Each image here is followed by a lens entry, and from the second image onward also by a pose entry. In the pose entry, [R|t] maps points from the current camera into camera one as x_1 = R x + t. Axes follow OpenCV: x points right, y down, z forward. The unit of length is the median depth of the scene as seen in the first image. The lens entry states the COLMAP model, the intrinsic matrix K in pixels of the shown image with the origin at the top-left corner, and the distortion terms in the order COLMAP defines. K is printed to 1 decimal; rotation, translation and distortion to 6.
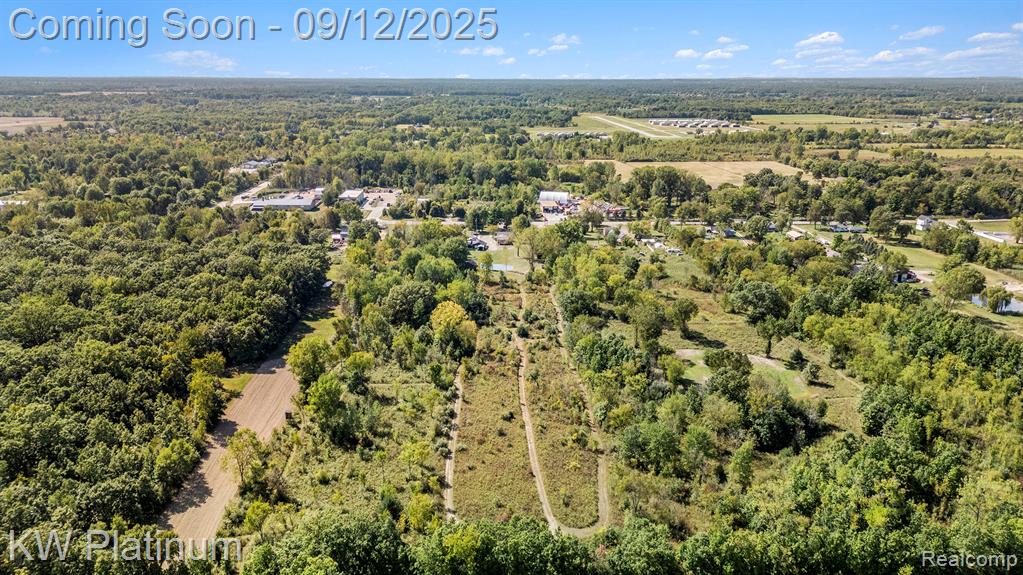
lens RADIAL K [[718.0, 0, 503.9], [0, 718.0, 293.9], [0, 0, 1]] dist [0.077156, -0.074483]
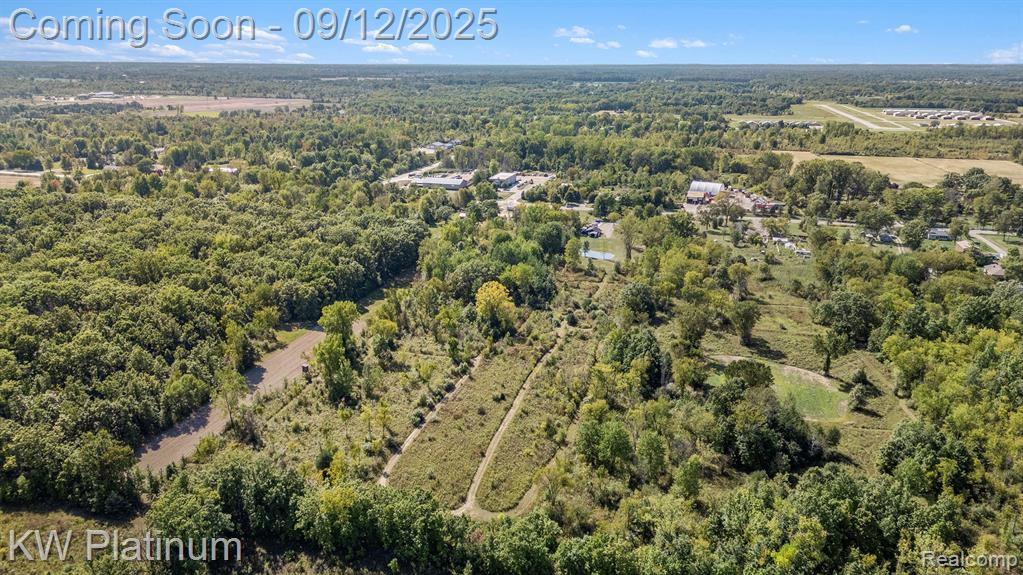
lens RADIAL K [[718.0, 0, 505.9], [0, 718.0, 294.6], [0, 0, 1]] dist [0.077156, -0.074483]
pose [[0.953372, 0.093902, -0.286819, 0.104030], [-0.088761, 0.995573, 0.030905, -0.001589], [0.288451, -0.004005, 0.957486, 0.015284]]
